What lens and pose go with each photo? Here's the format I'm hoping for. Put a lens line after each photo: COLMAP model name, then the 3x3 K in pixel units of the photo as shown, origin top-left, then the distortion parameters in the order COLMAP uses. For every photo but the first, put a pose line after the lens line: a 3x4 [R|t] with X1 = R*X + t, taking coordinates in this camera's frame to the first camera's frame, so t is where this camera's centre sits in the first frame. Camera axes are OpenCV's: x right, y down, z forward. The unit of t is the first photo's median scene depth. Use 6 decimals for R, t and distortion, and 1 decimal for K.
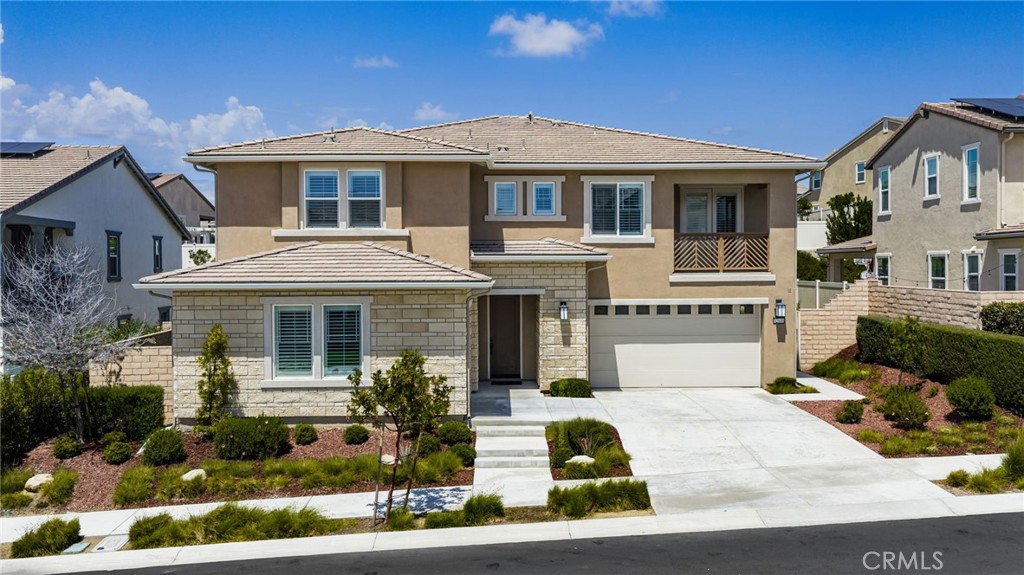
lens RADIAL K [[840.6, 0, 516.1], [0, 840.6, 288.5], [0, 0, 1]] dist [0.010256, -0.000832]
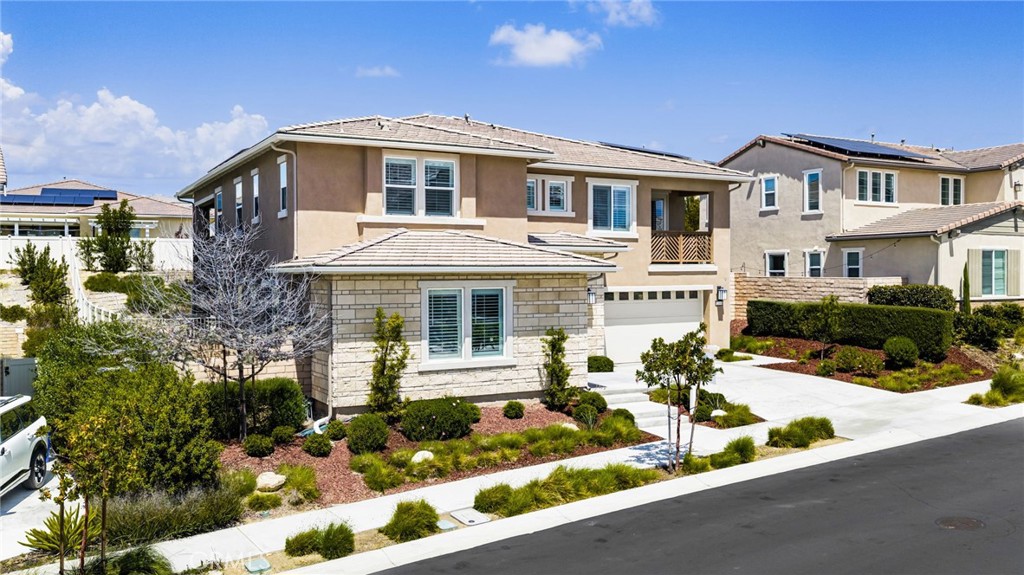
lens RADIAL K [[840.6, 0, 514.8], [0, 840.6, 286.6], [0, 0, 1]] dist [0.010256, -0.000832]
pose [[0.884976, -0.005677, 0.465601, -0.575704], [0.010952, 0.999903, -0.008625, 0.023039], [-0.465507, 0.012732, 0.884953, 0.051591]]
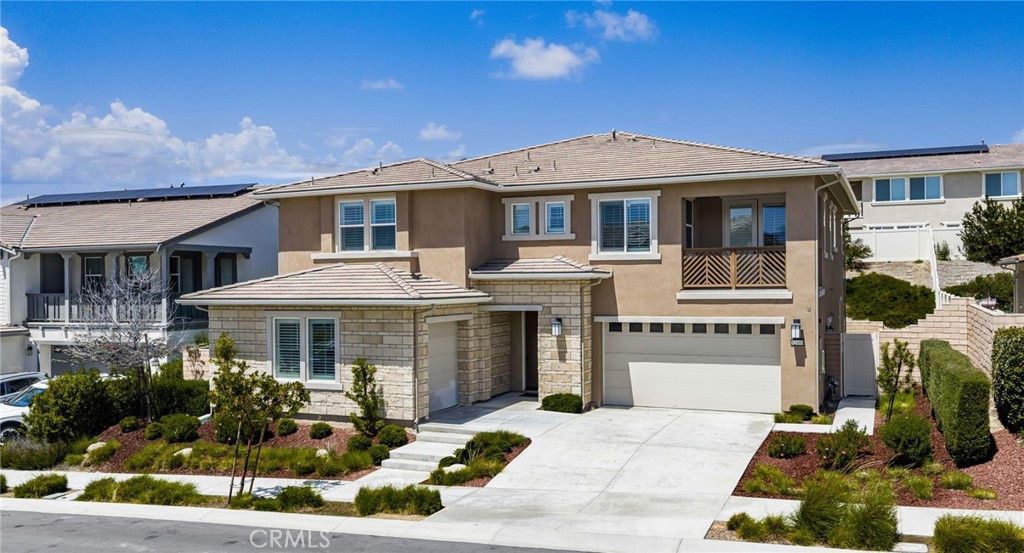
lens RADIAL K [[850.7, 0, 519.6], [0, 850.7, 272.7], [0, 0, 1]] dist [0.004379, 0.000727]
pose [[0.906772, -0.007376, -0.421557, 0.467928], [-0.005533, 0.999553, -0.029390, -0.009375], [0.421585, 0.028982, 0.906325, 0.040539]]
